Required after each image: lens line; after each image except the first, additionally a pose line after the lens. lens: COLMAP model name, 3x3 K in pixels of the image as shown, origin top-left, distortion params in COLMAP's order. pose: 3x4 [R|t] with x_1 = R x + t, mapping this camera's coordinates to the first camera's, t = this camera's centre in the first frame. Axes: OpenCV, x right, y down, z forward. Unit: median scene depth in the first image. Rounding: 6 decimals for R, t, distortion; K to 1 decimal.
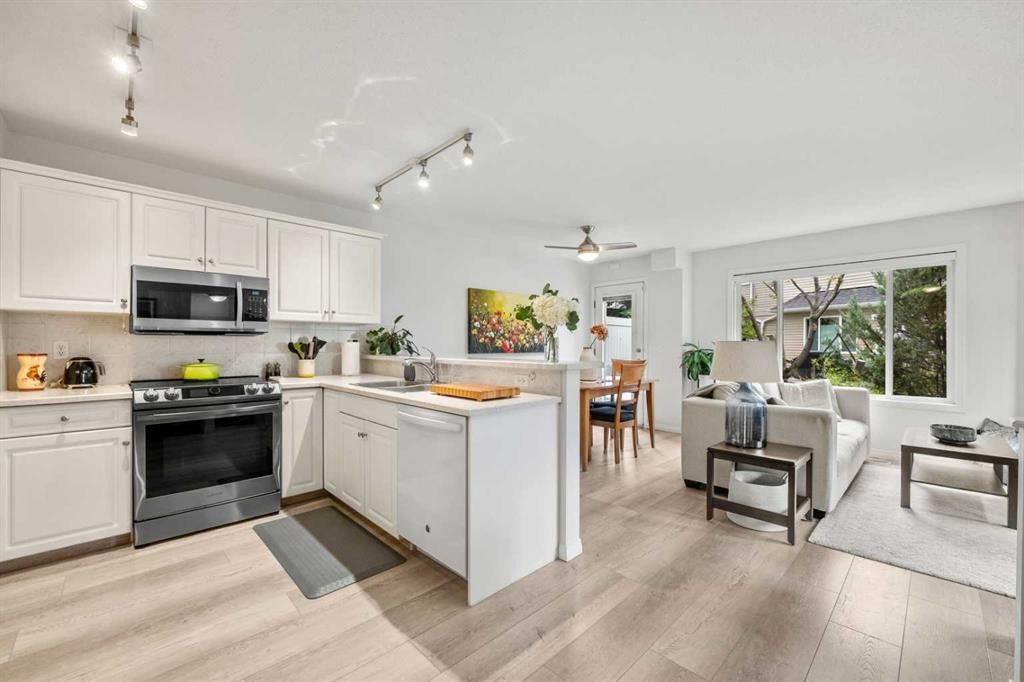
lens RADIAL K [[416.9, 0, 510.1], [0, 416.9, 345.5], [0, 0, 1]] dist [-0.008926, 0.000711]
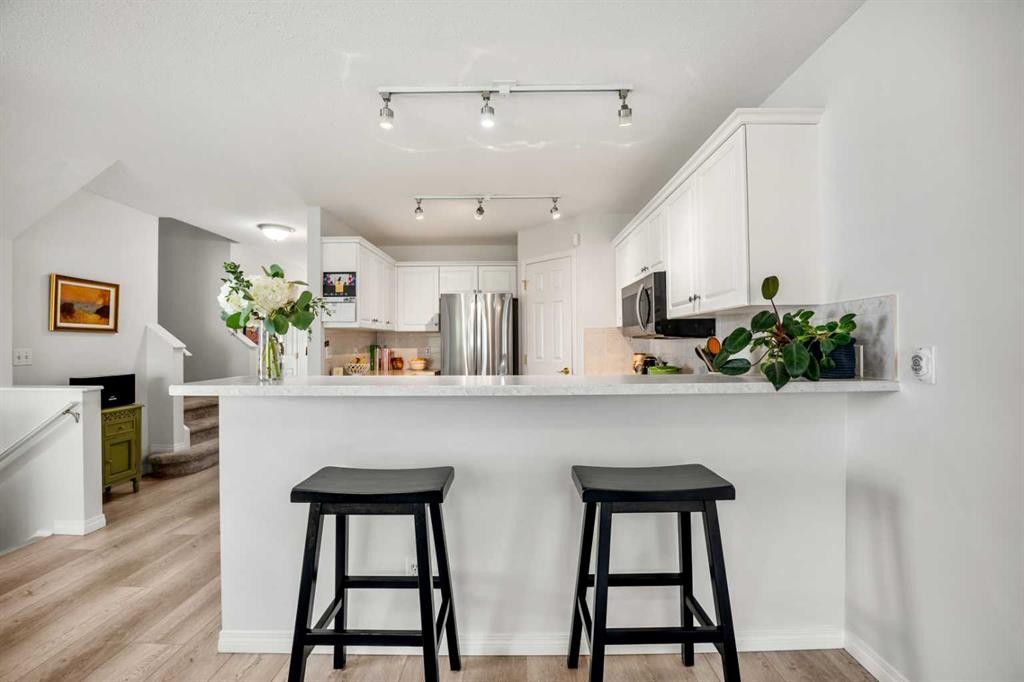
lens RADIAL K [[409.2, 0, 512.0], [0, 409.2, 341.0], [0, 0, 1]] dist [-0.010404, -0.000117]
pose [[-0.696472, -0.004882, -0.717567, 0.158169], [0.004008, 0.999935, -0.010694, -0.006766], [0.717573, -0.010324, -0.696407, 0.921992]]
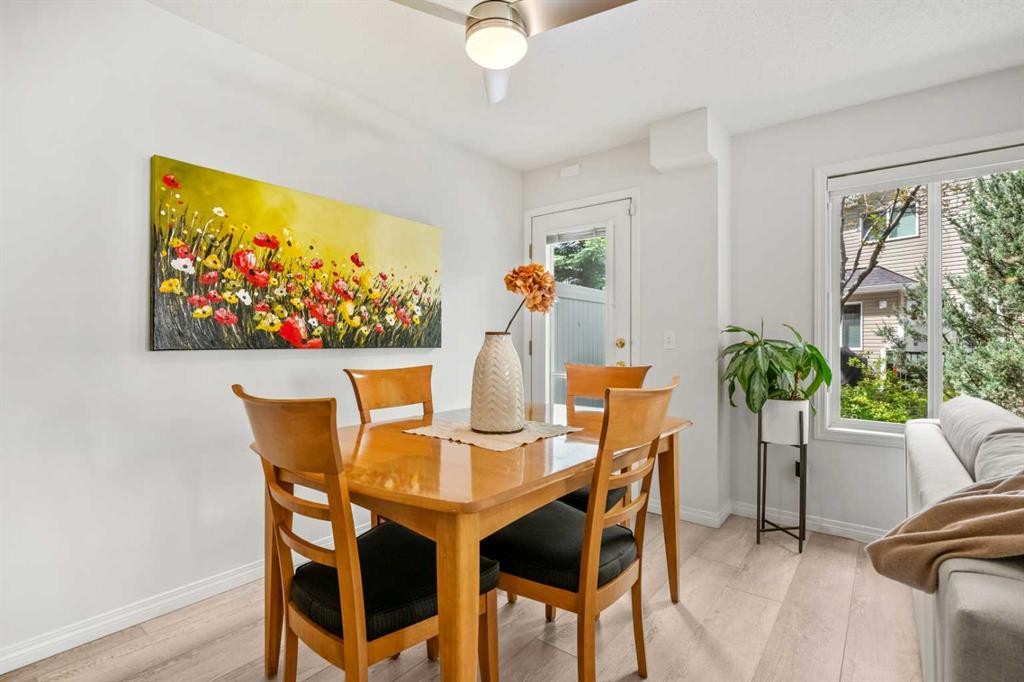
lens RADIAL K [[483.3, 0, 512.0], [0, 483.3, 341.0], [0, 0, 1]] dist [-0.001960, -0.000174]
pose [[0.990629, 0.000942, 0.136574, 0.145641], [-0.000710, 0.999998, -0.001746, 0.013237], [-0.136575, 0.001632, 0.990628, 0.617814]]
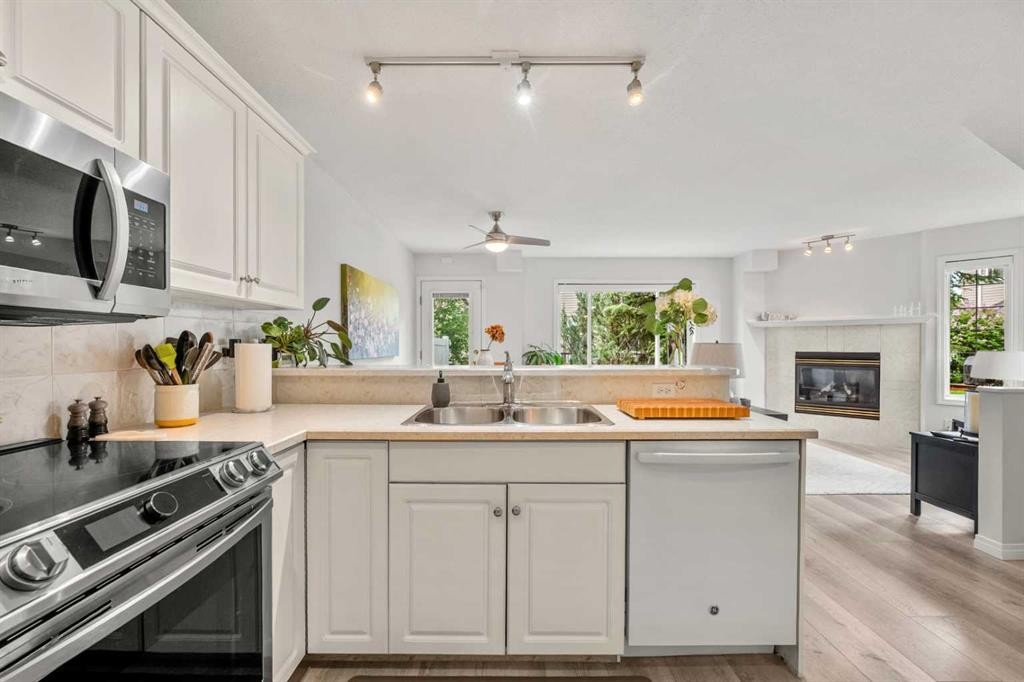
lens RADIAL K [[422.7, 0, 513.8], [0, 422.7, 349.0], [0, 0, 1]] dist [-0.001815, -0.000095]
pose [[0.696413, -0.009601, 0.717577, -0.424960], [0.004770, 0.999950, 0.008751, -0.004006], [-0.717625, -0.002672, 0.696424, 0.339527]]
